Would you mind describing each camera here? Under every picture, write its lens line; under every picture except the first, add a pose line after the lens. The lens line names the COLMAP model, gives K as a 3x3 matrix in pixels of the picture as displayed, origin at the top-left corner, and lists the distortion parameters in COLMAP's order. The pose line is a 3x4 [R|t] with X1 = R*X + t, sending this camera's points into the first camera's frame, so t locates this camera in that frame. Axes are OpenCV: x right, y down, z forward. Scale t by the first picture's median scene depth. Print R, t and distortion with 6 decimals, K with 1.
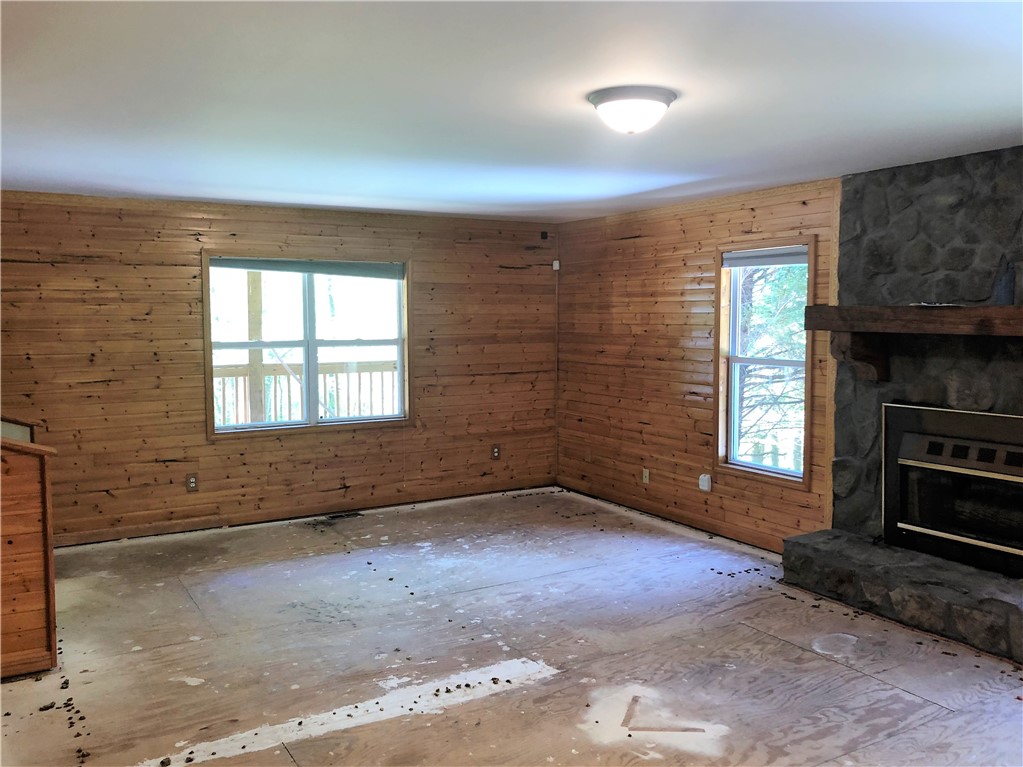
lens RADIAL K [[870.9, 0, 511.5], [0, 870.9, 383.5], [0, 0, 1]] dist [0.100298, -0.186607]
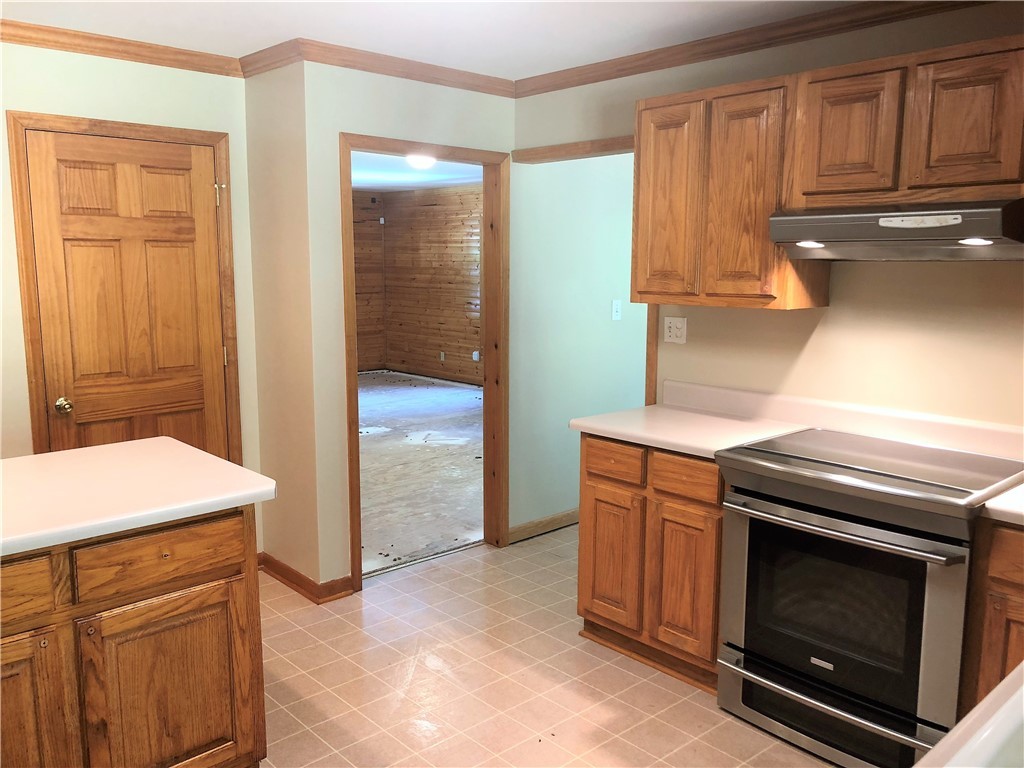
lens RADIAL K [[841.7, 0, 504.6], [0, 841.7, 386.7], [0, 0, 1]] dist [0.042607, -0.039067]
pose [[0.979295, -0.022120, 0.201226, -0.059574], [0.007877, 0.997423, 0.071309, 0.066417], [-0.202285, -0.068247, 0.976946, -0.684903]]
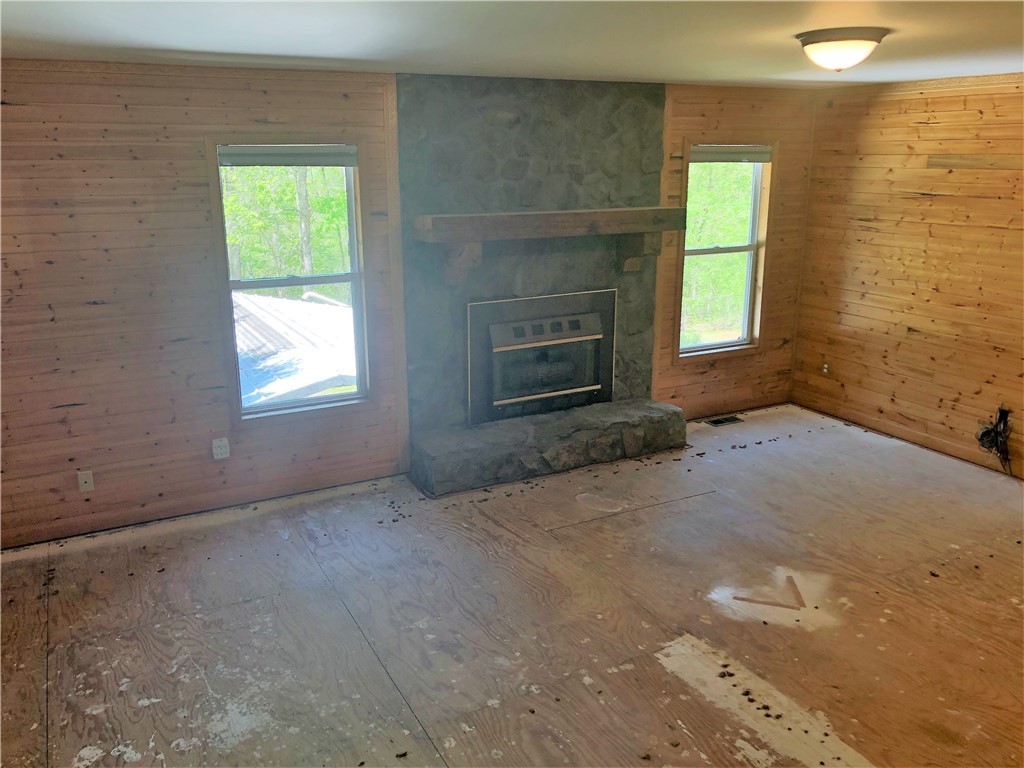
lens RADIAL K [[841.7, 0, 504.6], [0, 841.7, 386.7], [0, 0, 1]] dist [0.042607, -0.039067]
pose [[0.046183, -0.270036, 0.961742, -0.551580], [0.084222, 0.960394, 0.265613, -0.137486], [-0.995376, 0.068733, 0.067096, 0.806381]]
